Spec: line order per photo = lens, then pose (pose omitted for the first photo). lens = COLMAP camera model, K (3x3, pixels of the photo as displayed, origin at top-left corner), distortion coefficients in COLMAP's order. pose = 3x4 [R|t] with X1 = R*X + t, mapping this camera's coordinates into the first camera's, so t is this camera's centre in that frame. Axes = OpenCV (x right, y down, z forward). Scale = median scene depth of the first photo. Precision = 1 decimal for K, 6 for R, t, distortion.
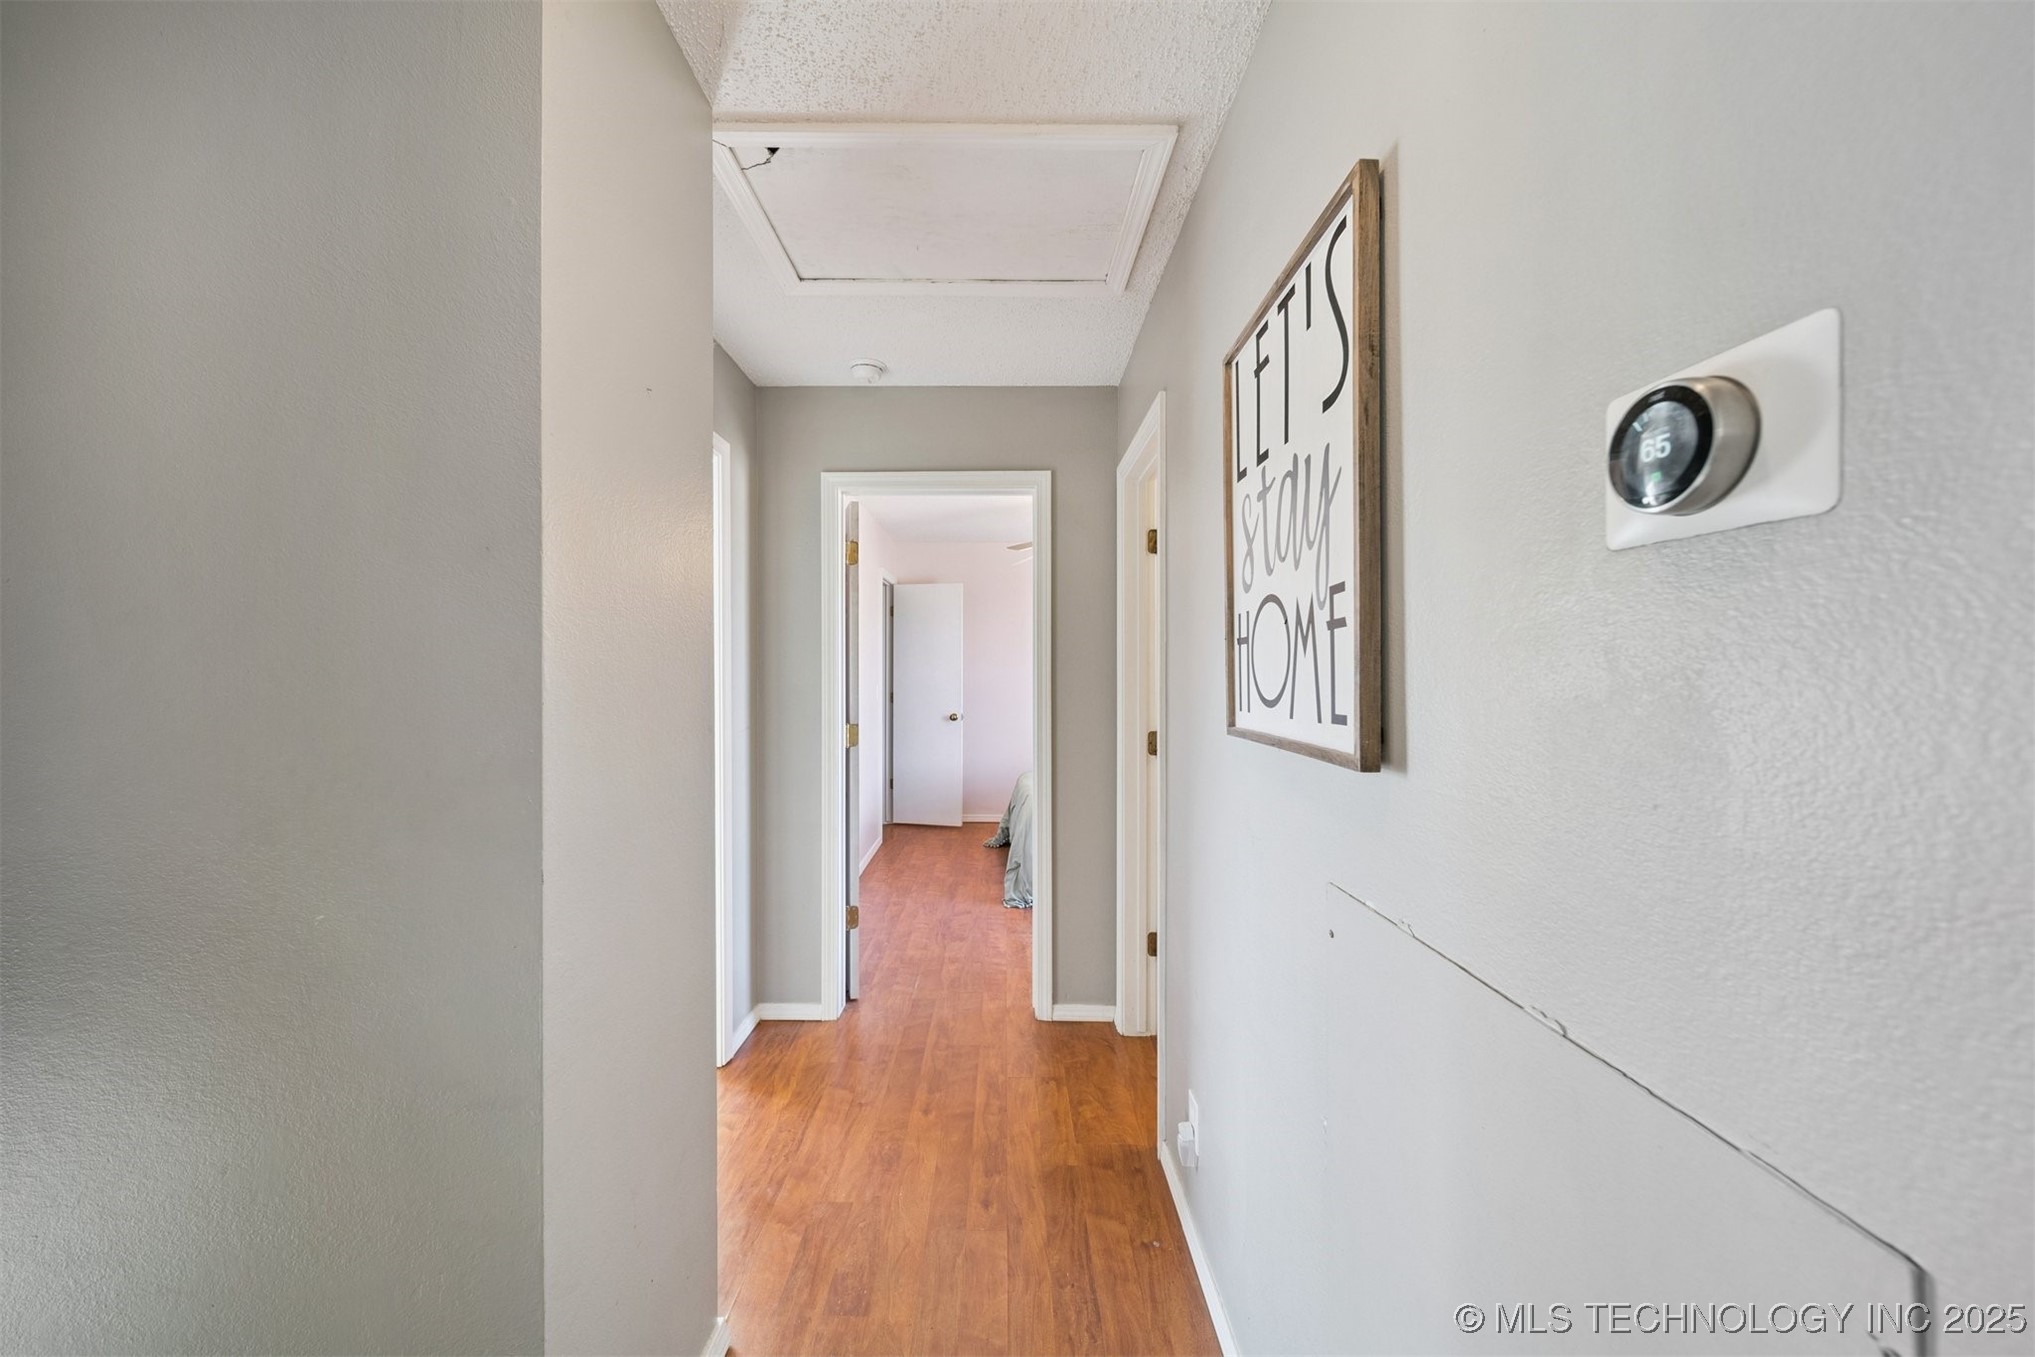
lens RADIAL K [[722.0, 0, 1001.0], [0, 722.0, 663.6], [0, 0, 1]] dist [-0.000667, -0.000132]
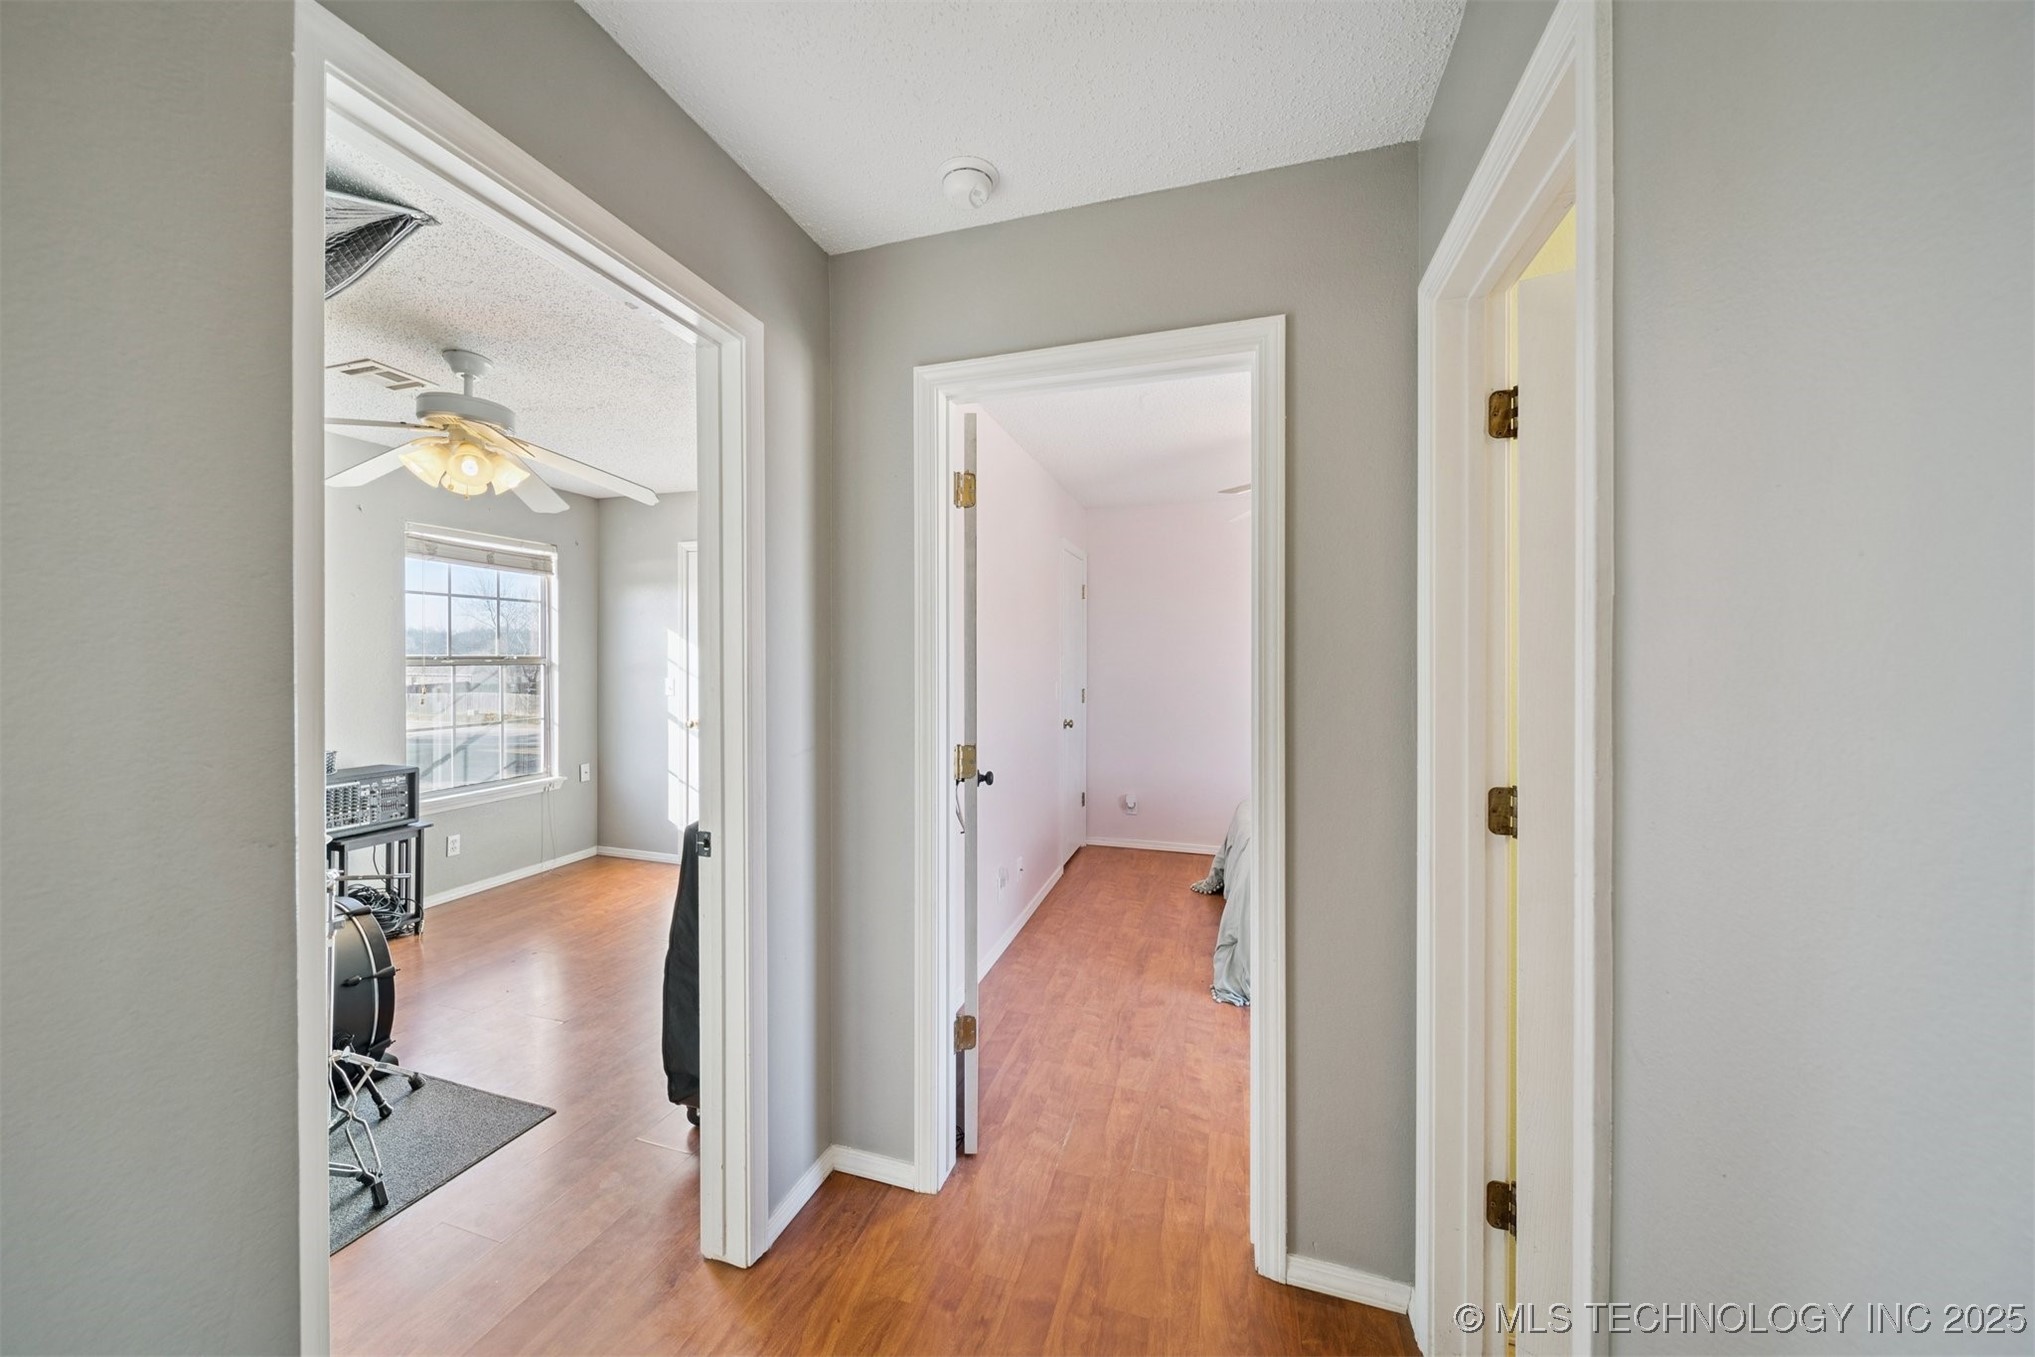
lens RADIAL K [[722.0, 0, 1001.0], [0, 722.0, 663.6], [0, 0, 1]] dist [-0.000667, -0.000132]
pose [[0.954094, 0.000404, -0.299507, 0.025374], [0.002534, 0.999952, 0.009419, 0.001746], [0.299497, -0.009746, 0.954048, 0.375019]]
